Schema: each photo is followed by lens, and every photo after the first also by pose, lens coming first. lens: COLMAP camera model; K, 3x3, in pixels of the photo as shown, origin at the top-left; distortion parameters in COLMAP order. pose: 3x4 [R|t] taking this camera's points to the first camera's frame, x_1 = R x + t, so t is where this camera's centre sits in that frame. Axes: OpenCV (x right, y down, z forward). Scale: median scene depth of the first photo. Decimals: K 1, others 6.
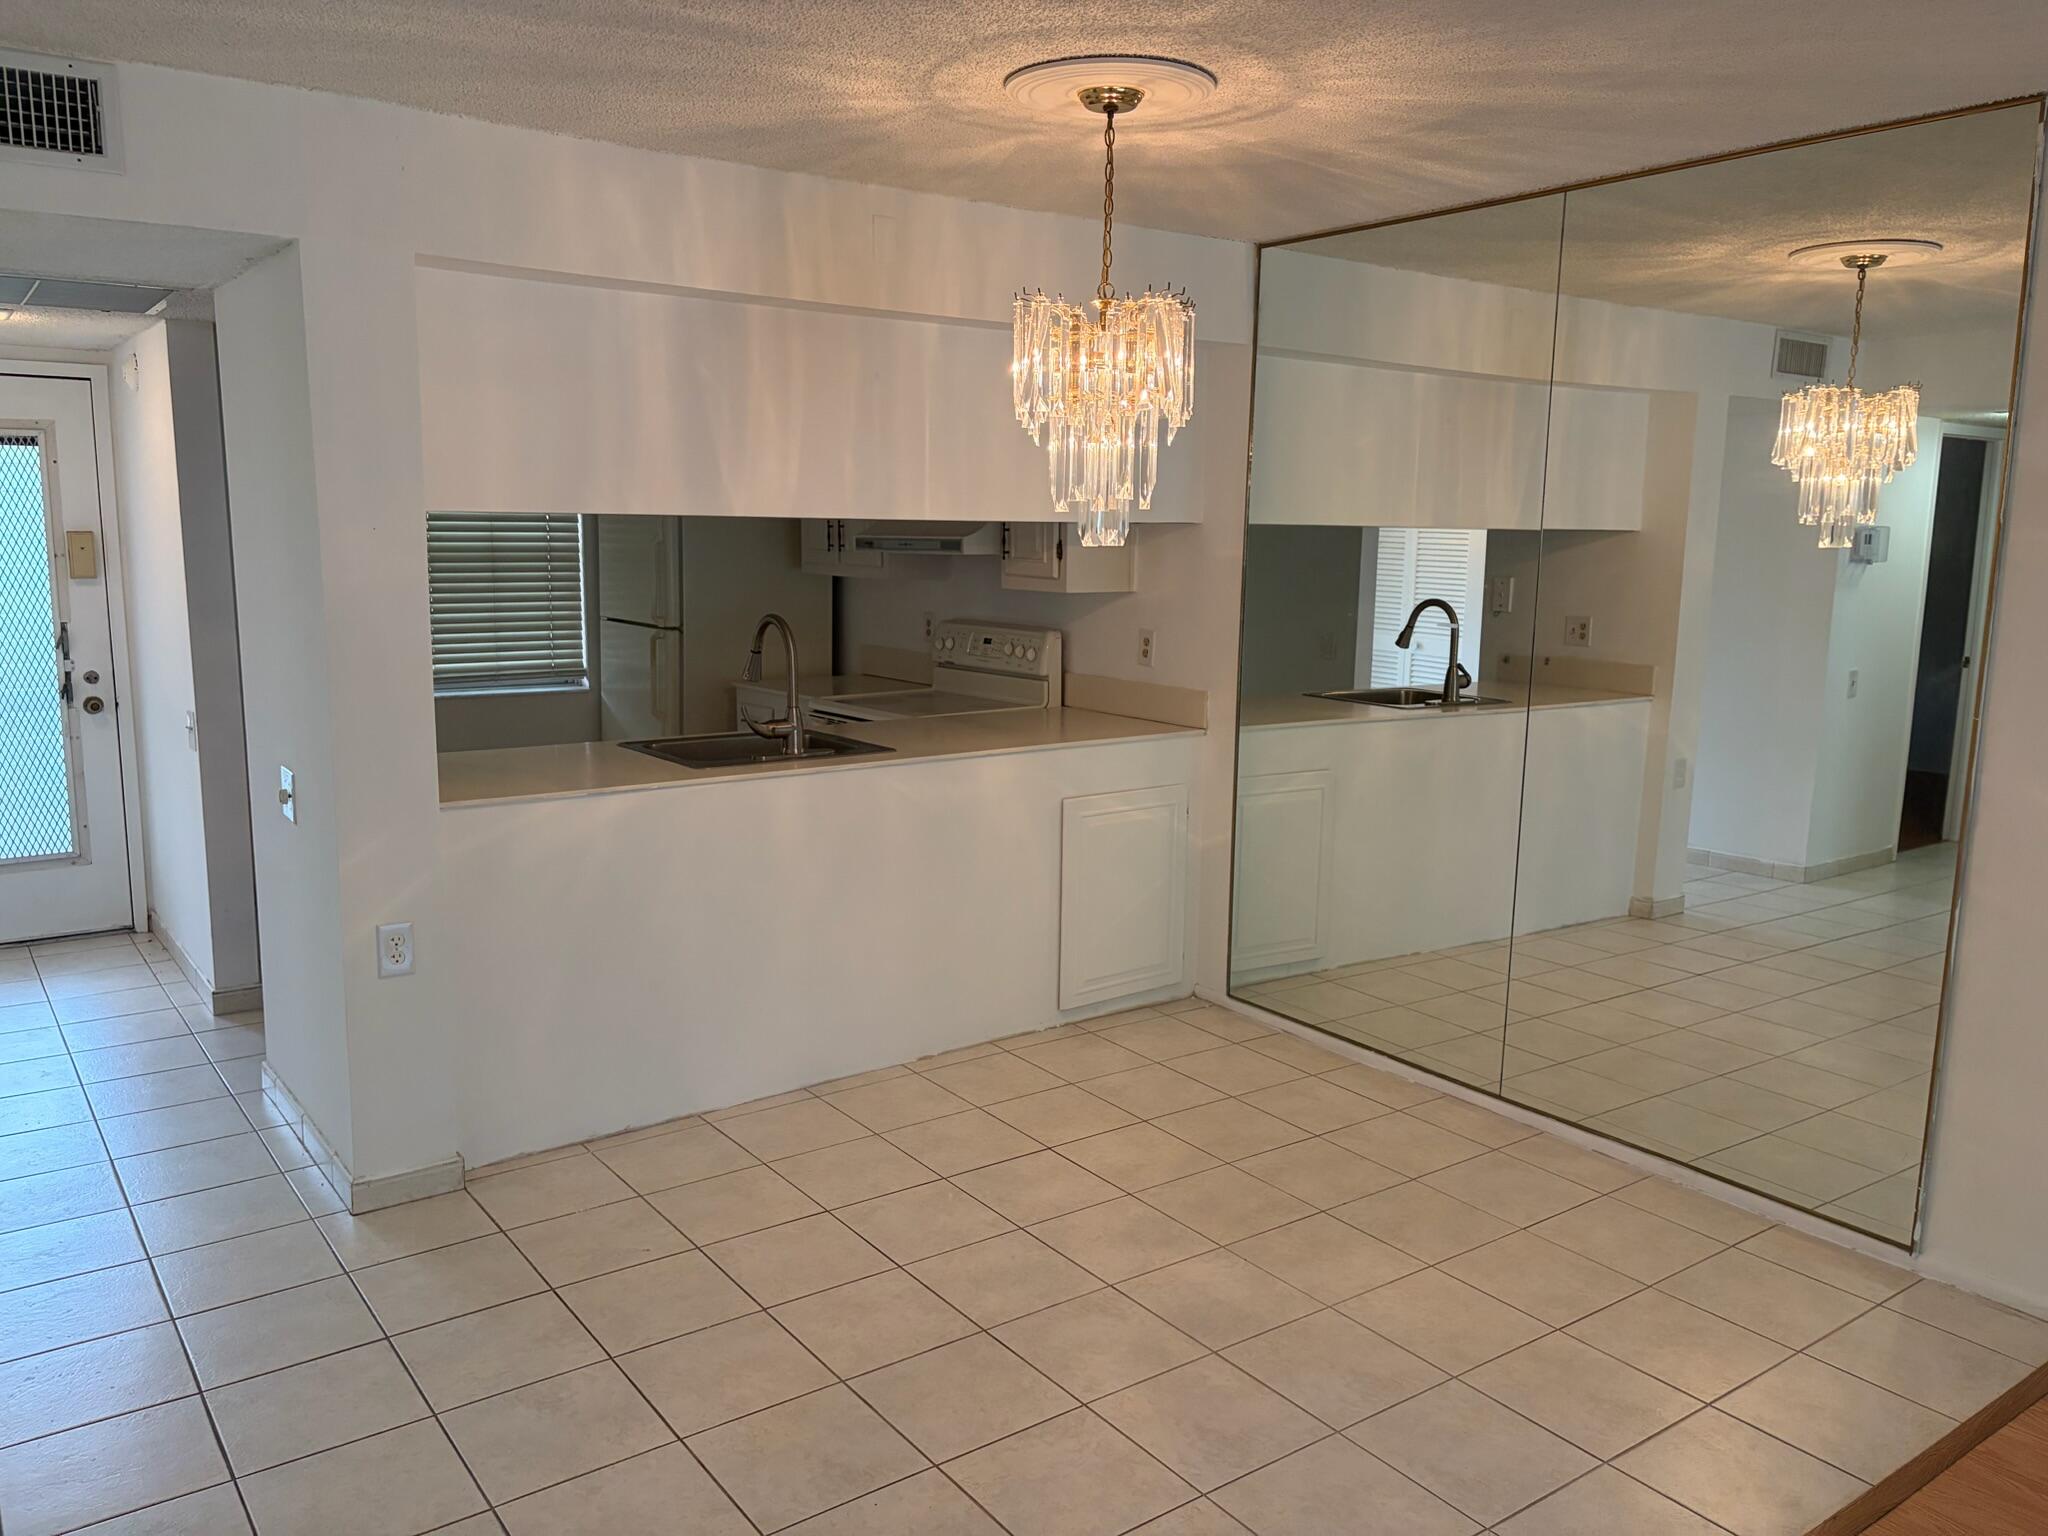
lens RADIAL K [[1545.7, 0, 1035.8], [0, 1545.7, 770.3], [0, 0, 1]] dist [0.071075, -0.089227]
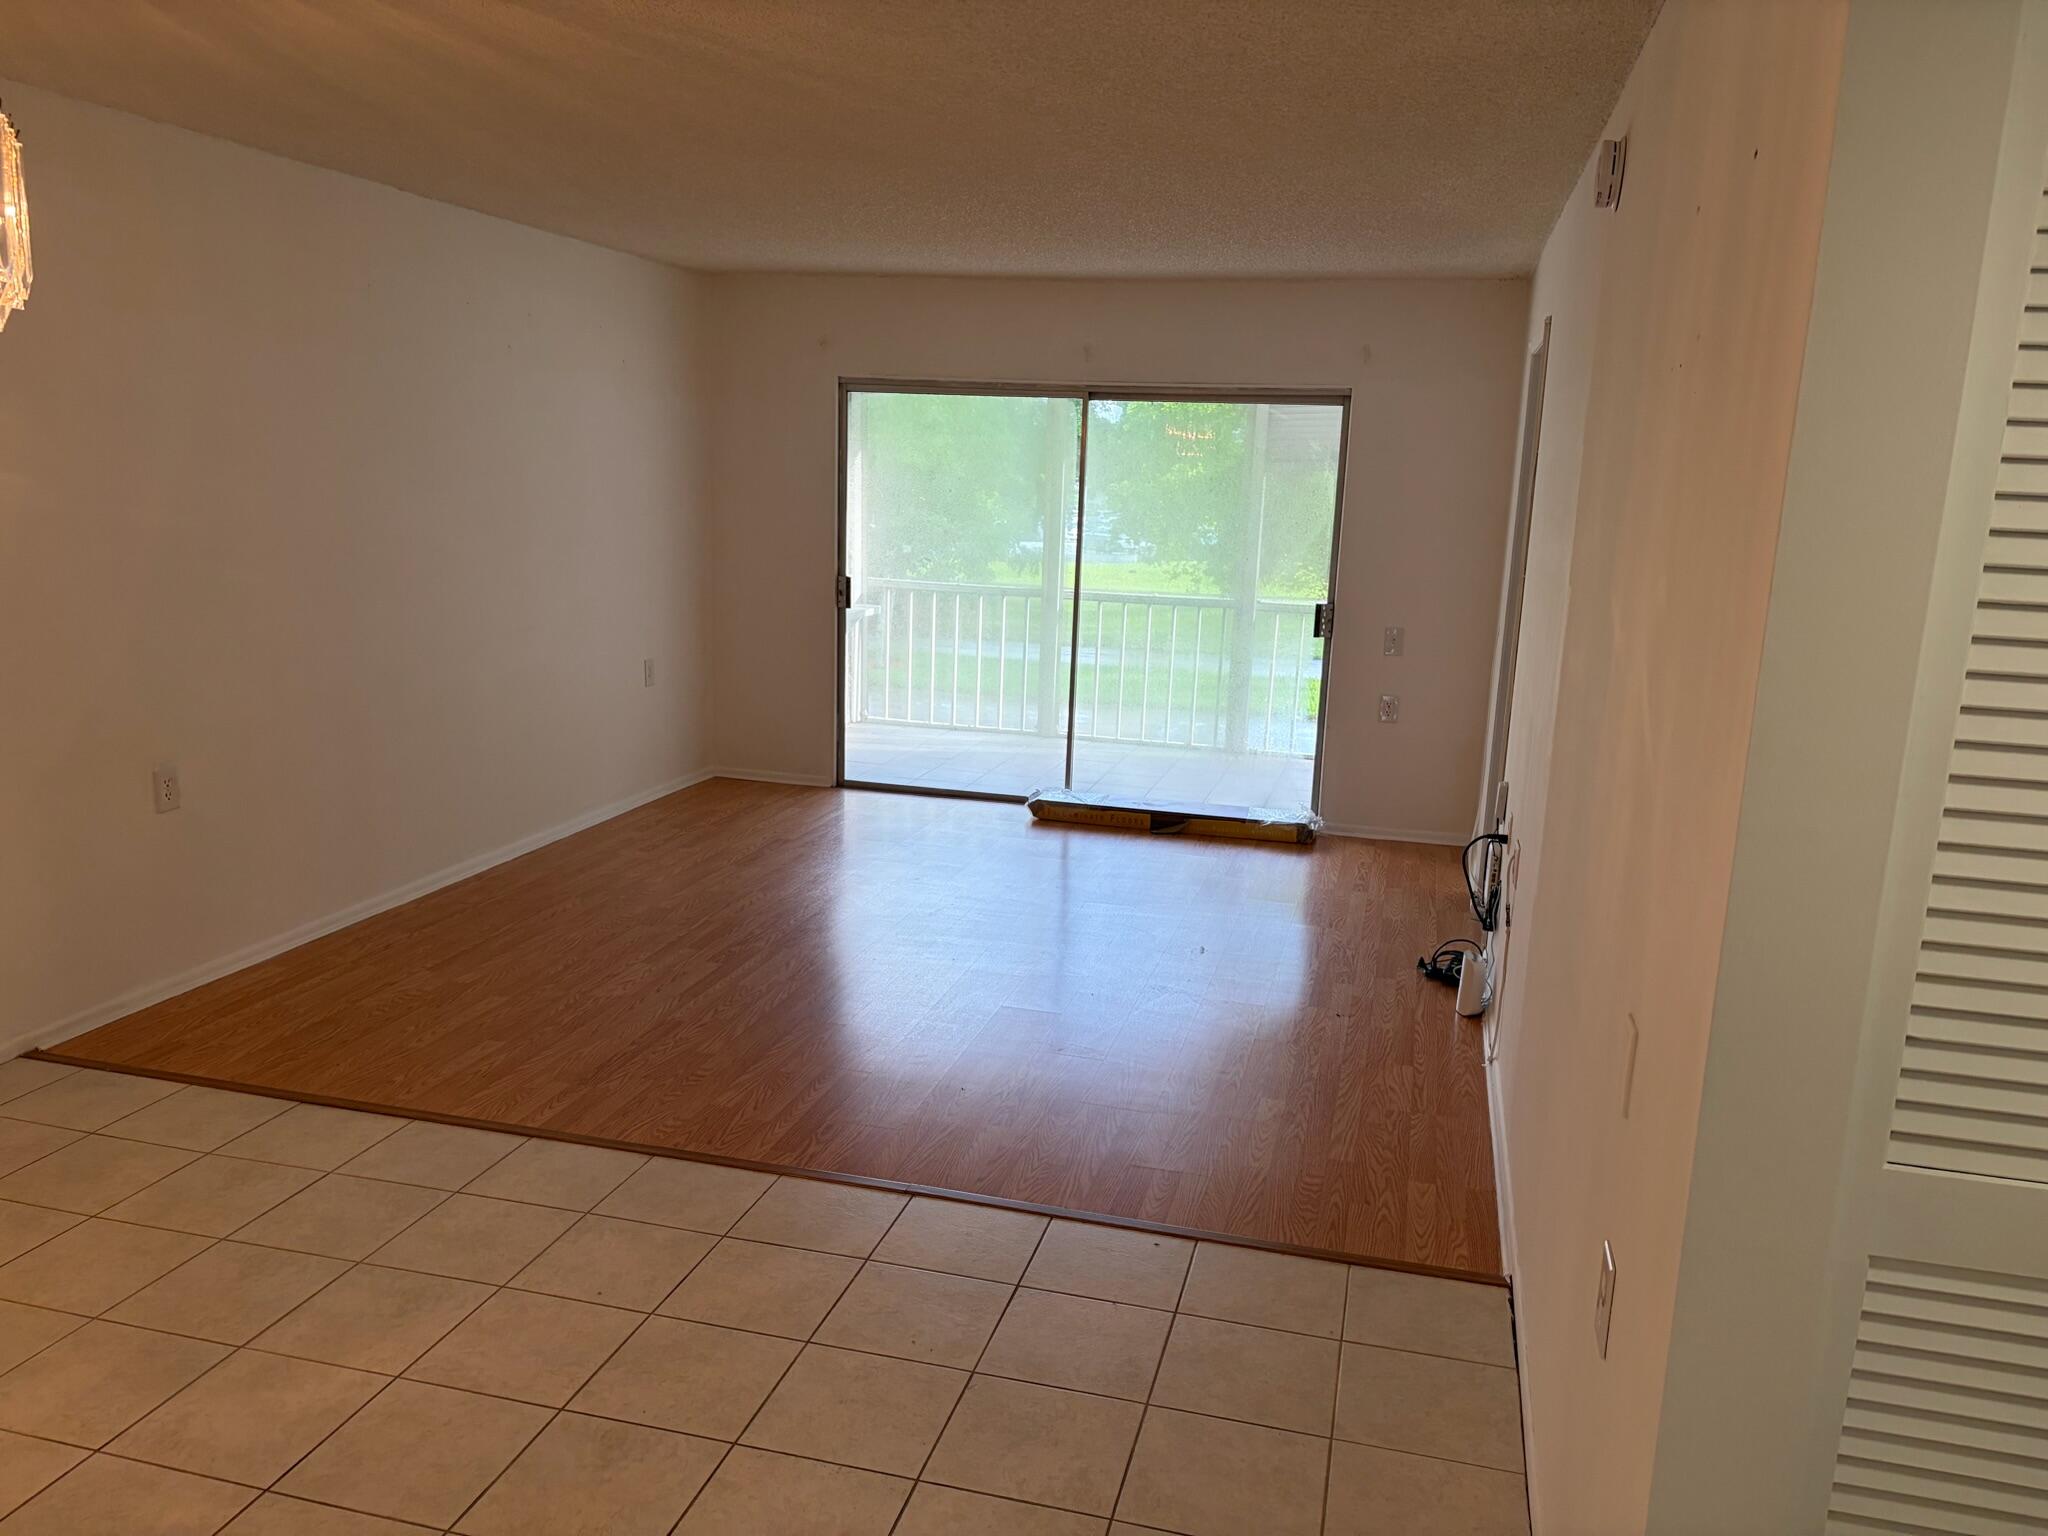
lens RADIAL K [[1545.9, 0, 1024.0], [0, 1545.9, 768.0], [0, 0, 1]] dist [0.046194, -0.063007]
pose [[-0.630533, -0.188415, 0.752946, -0.513820], [0.075408, 0.950628, 0.301031, -0.127142], [-0.772490, 0.246588, -0.585195, 0.690601]]
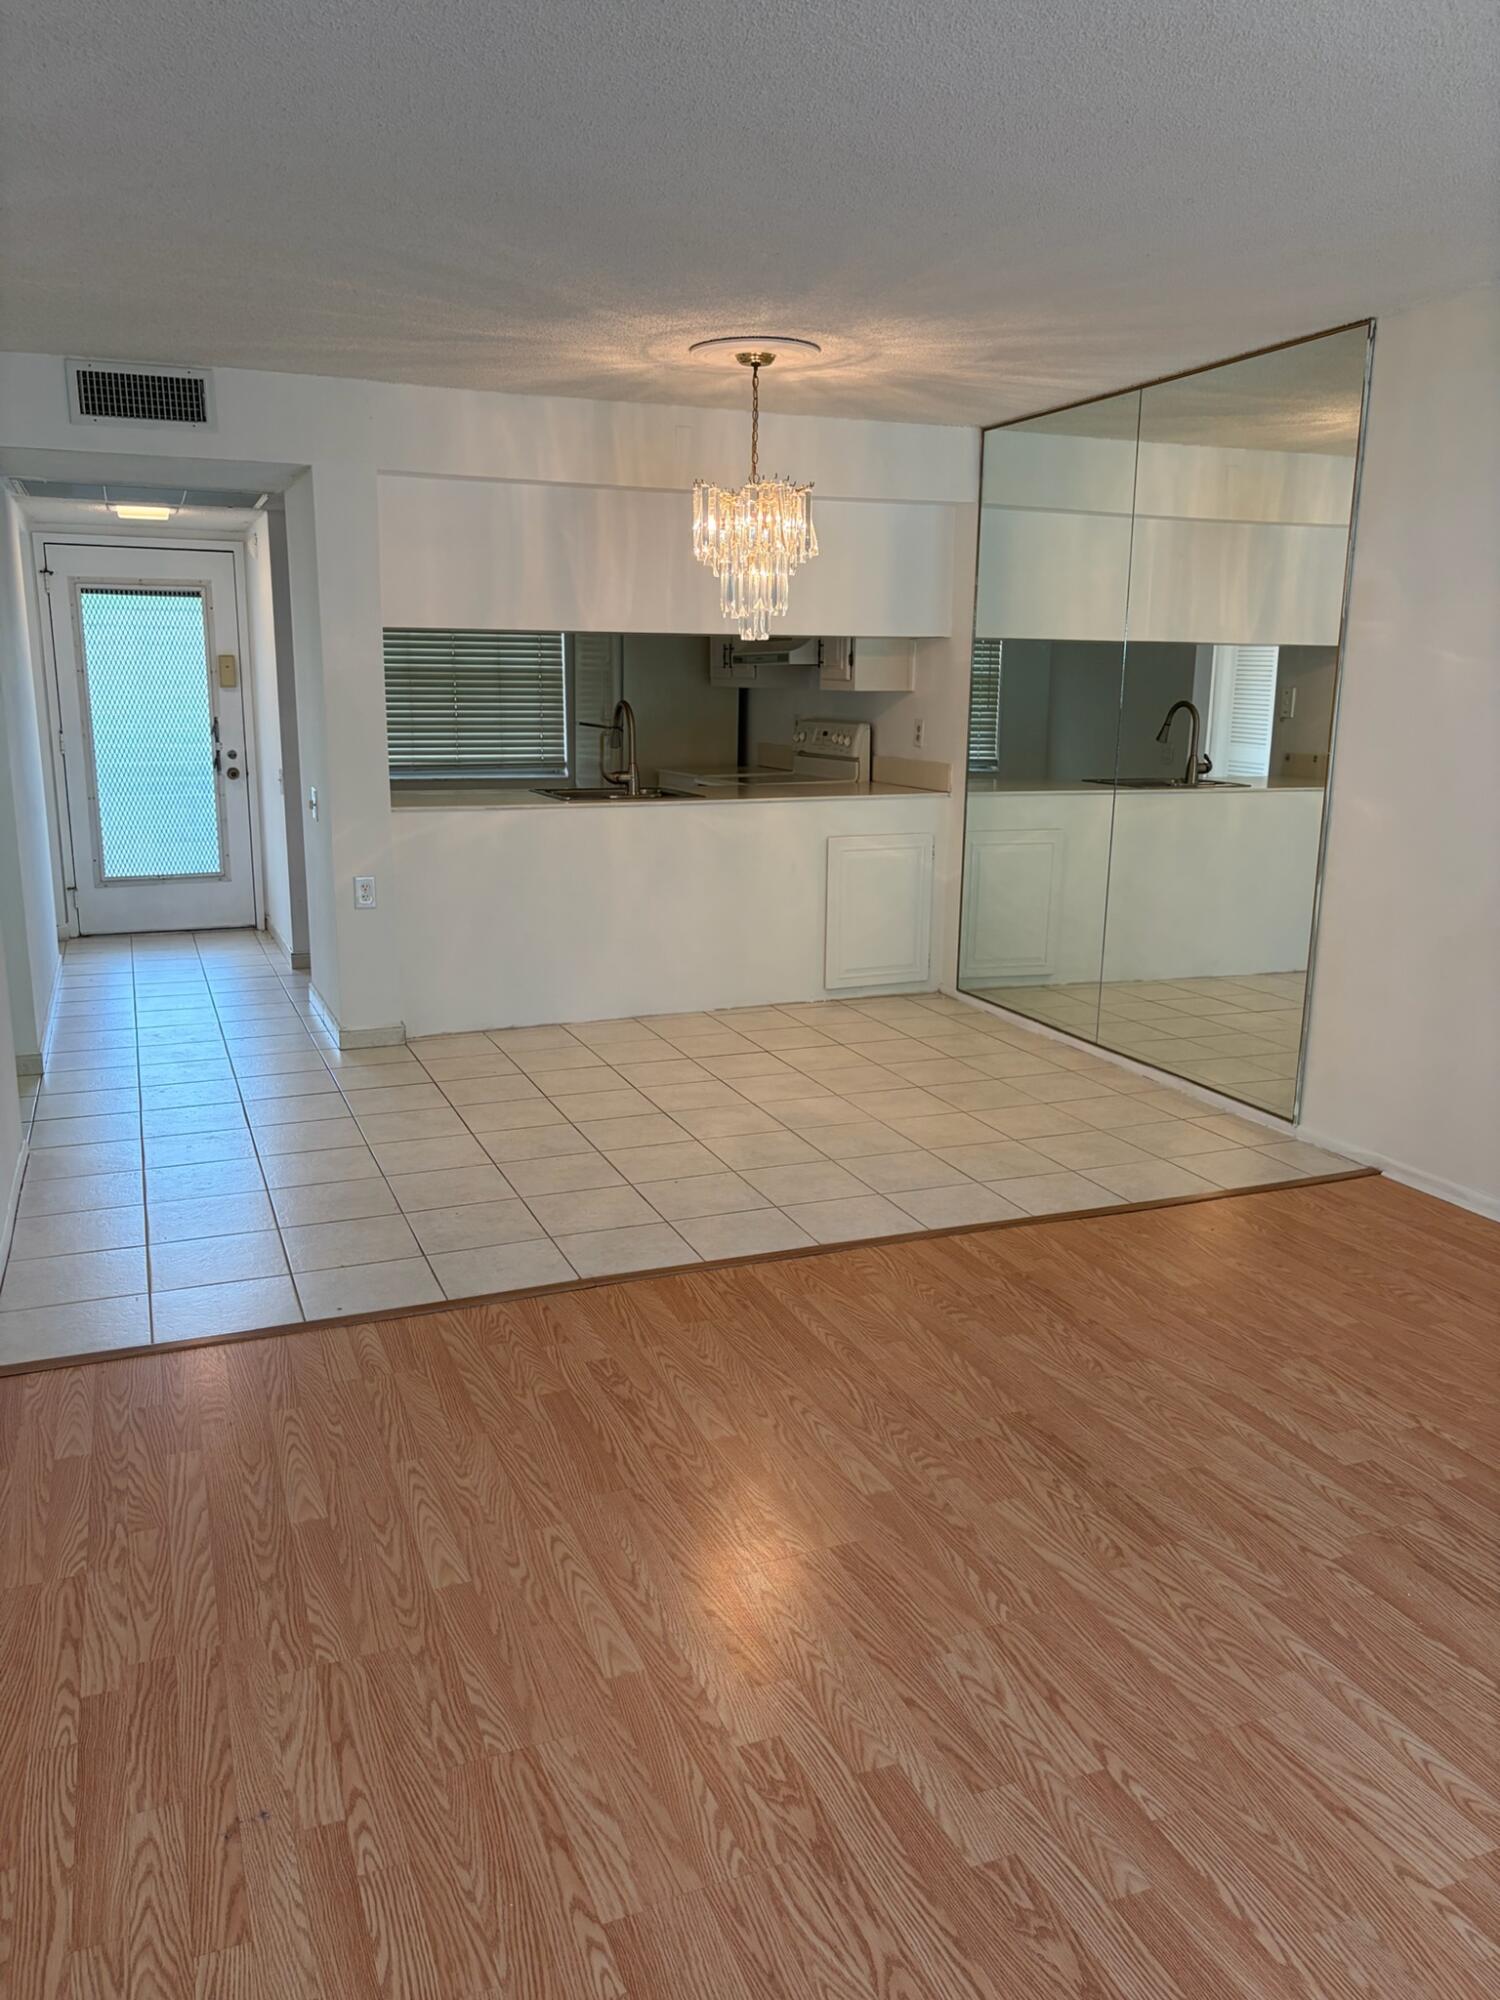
lens RADIAL K [[1509.7, 0, 750.0], [0, 1509.7, 1000.0], [0, 0, 1]] dist [0.046194, -0.063007]
pose [[0.969269, 0.047007, -0.241471, 0.269978], [-0.034289, 0.997808, 0.056605, 0.086351], [0.243602, -0.046586, 0.968756, -0.332835]]
